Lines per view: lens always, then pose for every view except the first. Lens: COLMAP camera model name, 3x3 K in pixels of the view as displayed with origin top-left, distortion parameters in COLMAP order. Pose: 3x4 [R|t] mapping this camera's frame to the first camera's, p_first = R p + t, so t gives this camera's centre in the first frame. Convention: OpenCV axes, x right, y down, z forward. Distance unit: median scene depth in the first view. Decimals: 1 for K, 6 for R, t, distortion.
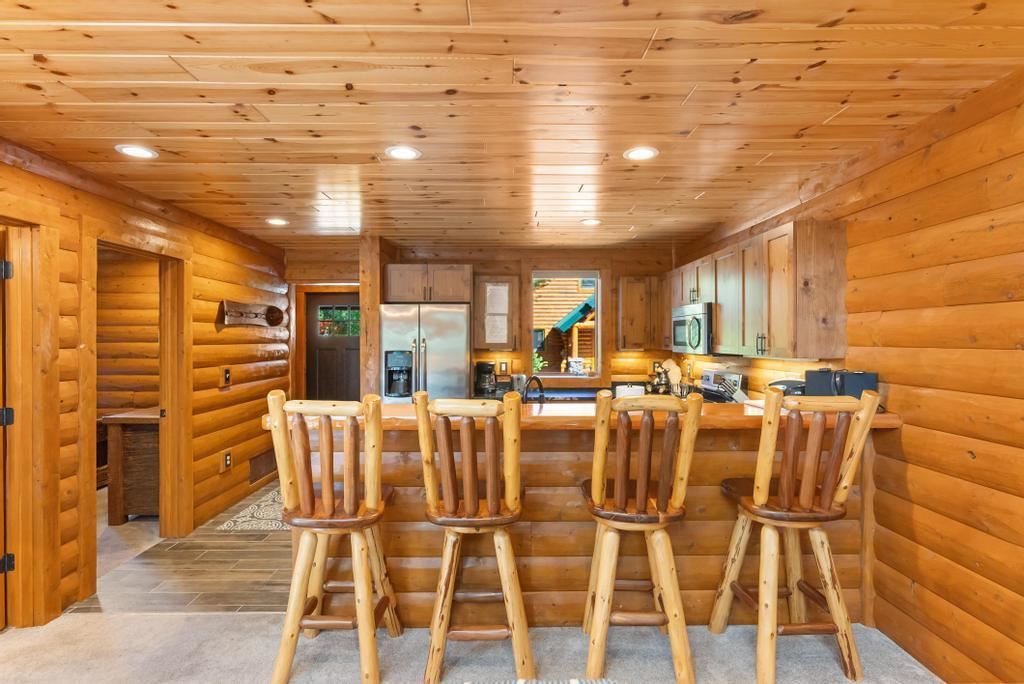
lens RADIAL K [[531.3, 0, 514.4], [0, 531.3, 340.3], [0, 0, 1]] dist [-0.011657, -0.001027]
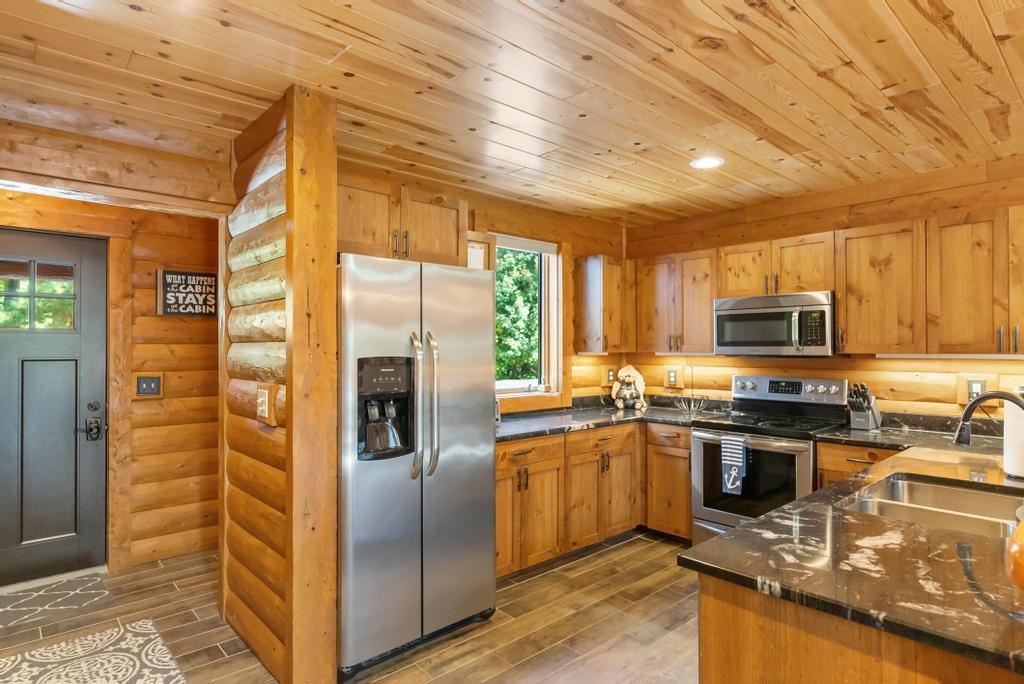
lens RADIAL K [[565.6, 0, 517.3], [0, 565.6, 346.8], [0, 0, 1]] dist [0.002617, -0.000907]
pose [[0.746543, 0.002184, 0.665334, -0.466292], [0.002925, 0.999974, -0.006564, 0.014557], [-0.665331, 0.006846, 0.746517, 0.560700]]
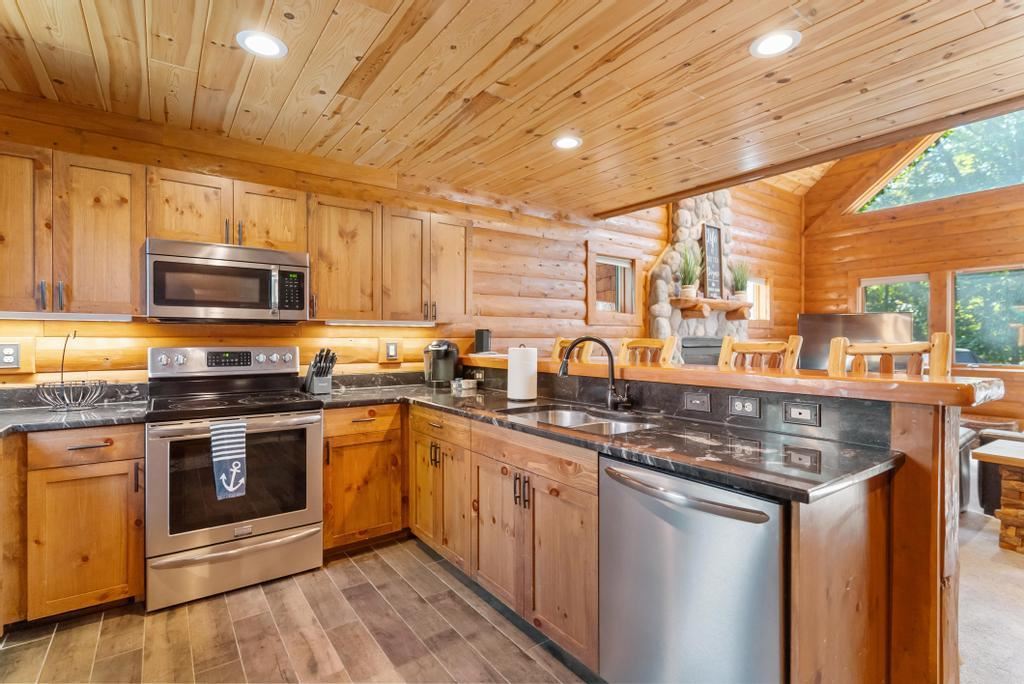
lens RADIAL K [[488.6, 0, 509.6], [0, 488.6, 341.8], [0, 0, 1]] dist [-0.001890, 0.001411]
pose [[-0.570078, -0.004902, 0.821576, -0.323622], [0.003015, 0.999963, 0.008058, 0.043628], [-0.821585, 0.007071, -0.570042, 0.963631]]
